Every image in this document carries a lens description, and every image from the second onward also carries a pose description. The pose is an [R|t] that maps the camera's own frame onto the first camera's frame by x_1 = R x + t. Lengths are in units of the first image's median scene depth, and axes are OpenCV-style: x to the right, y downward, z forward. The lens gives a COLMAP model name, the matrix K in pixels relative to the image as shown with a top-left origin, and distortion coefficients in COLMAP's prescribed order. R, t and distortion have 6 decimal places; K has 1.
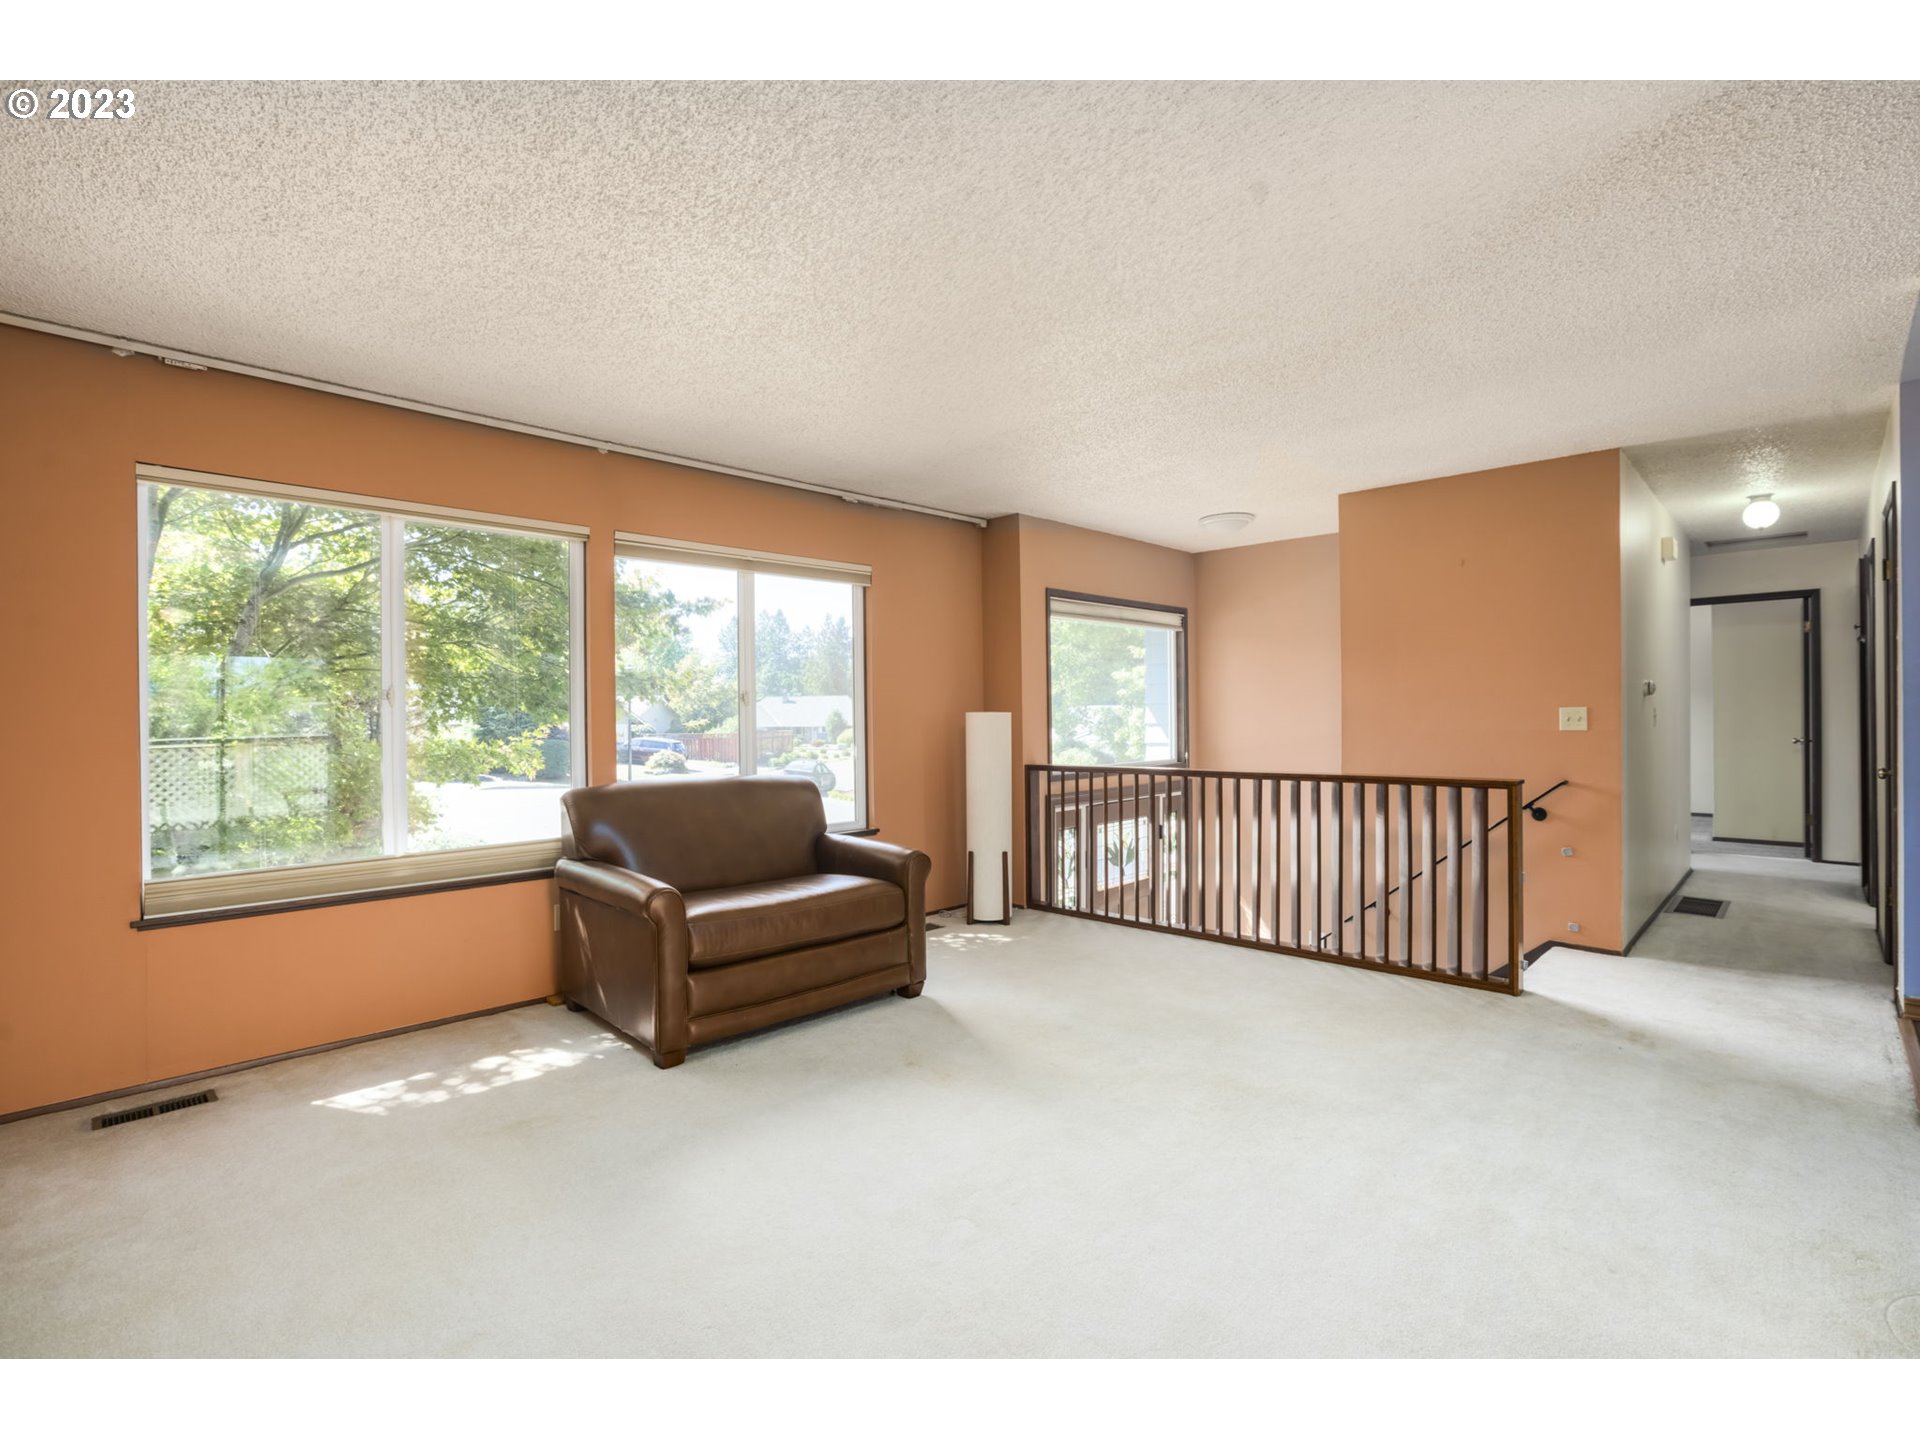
lens RADIAL K [[968.5, 0, 960.3], [0, 968.5, 719.1], [0, 0, 1]] dist [-0.023739, 0.005508]
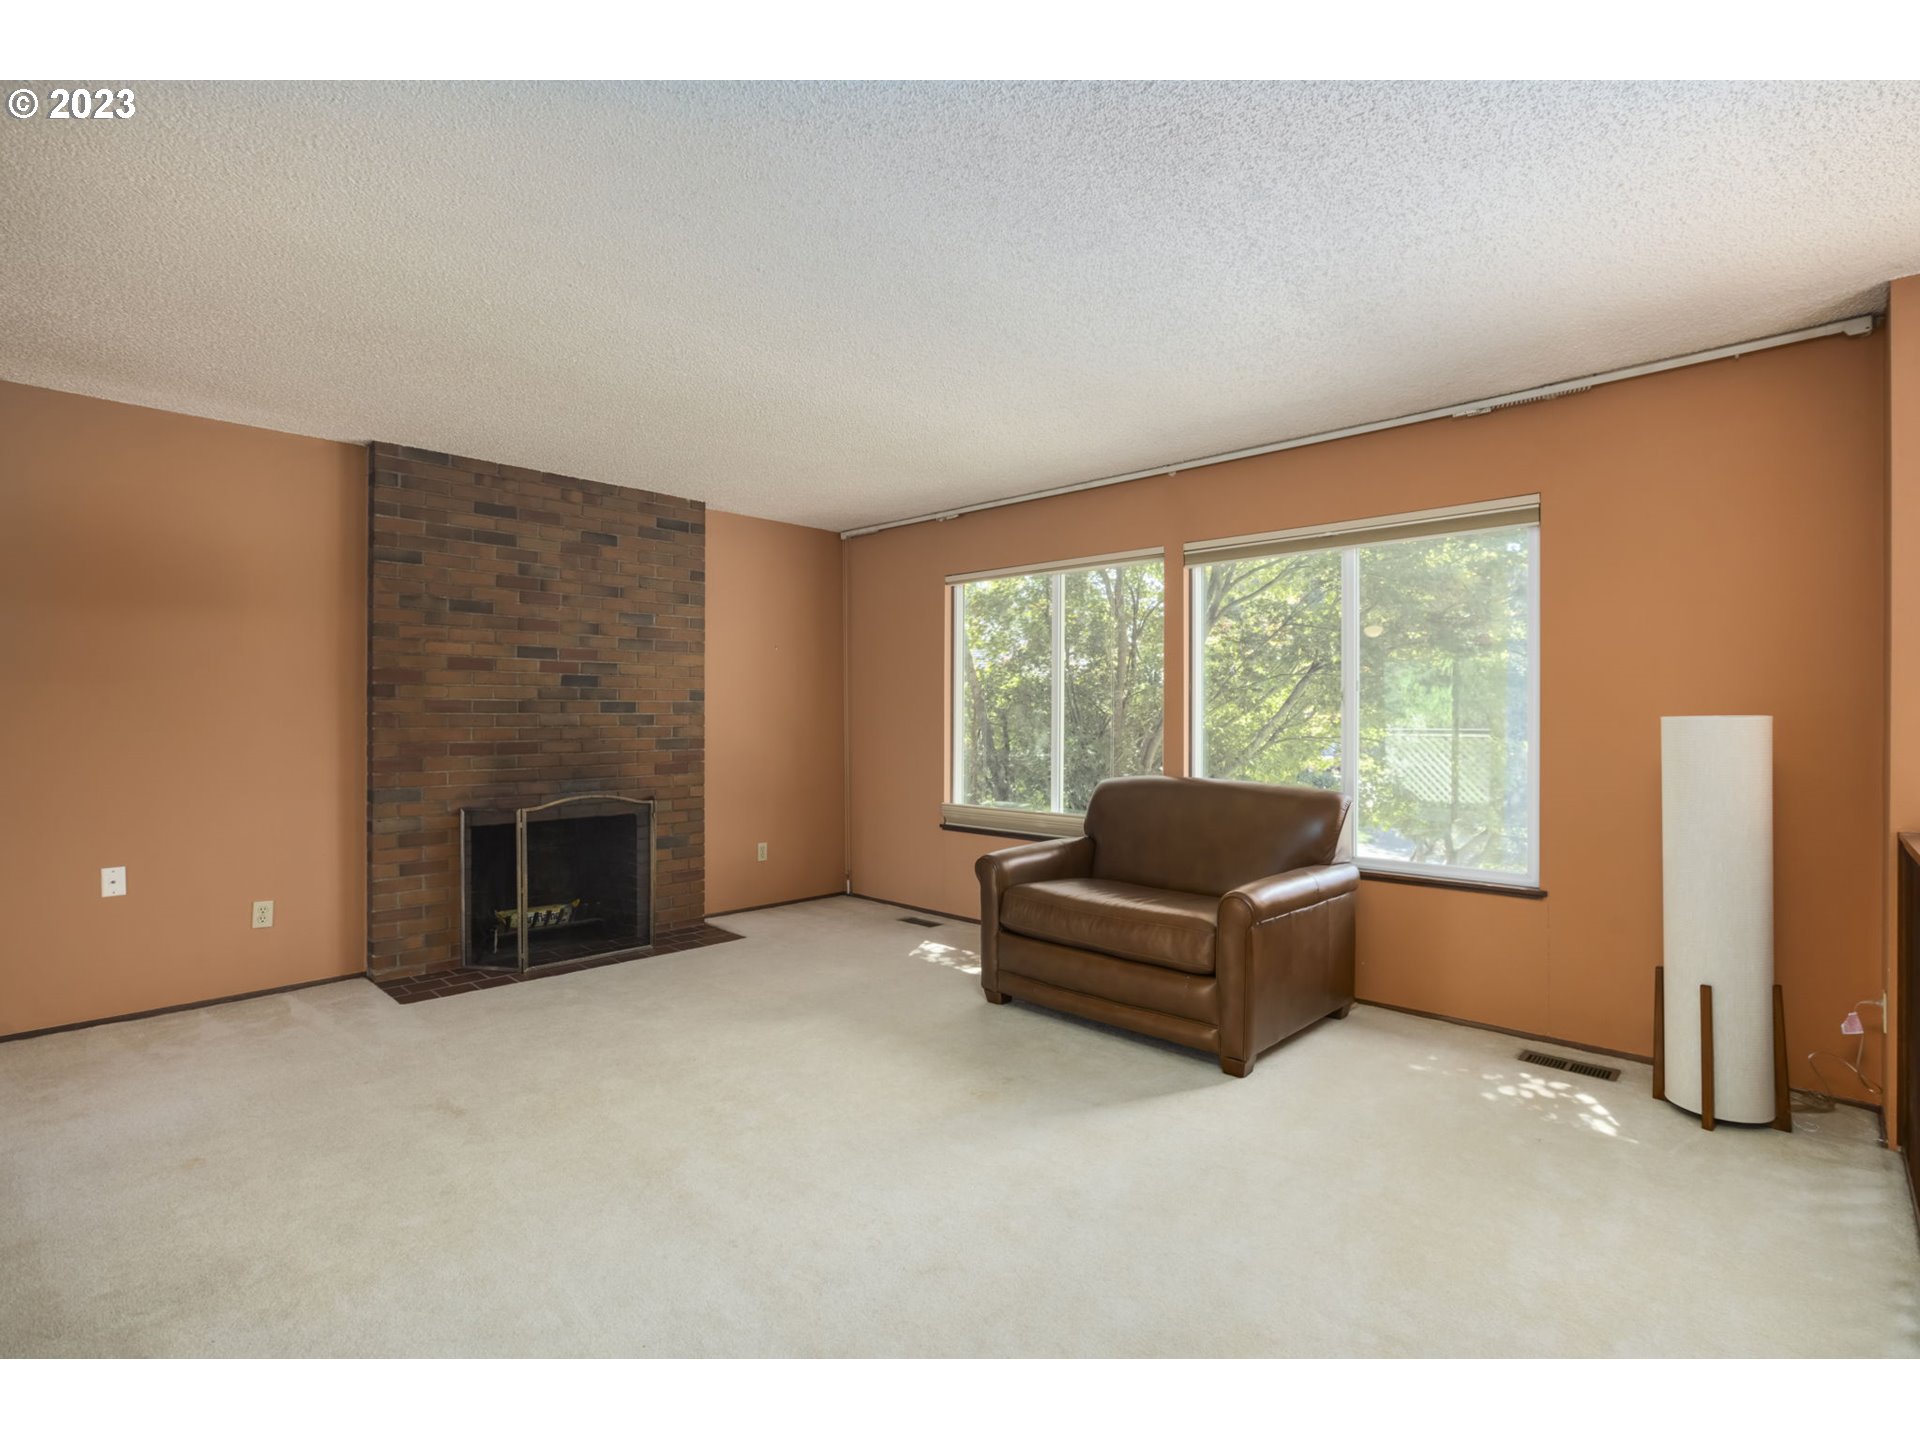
lens RADIAL K [[968.5, 0, 957.9], [0, 968.5, 723.4], [0, 0, 1]] dist [-0.023739, 0.005508]
pose [[-0.040477, 0.015451, -0.999061, 0.619486], [-0.006683, 0.999854, 0.015734, -0.008629], [0.999158, 0.007314, -0.040368, 0.674045]]
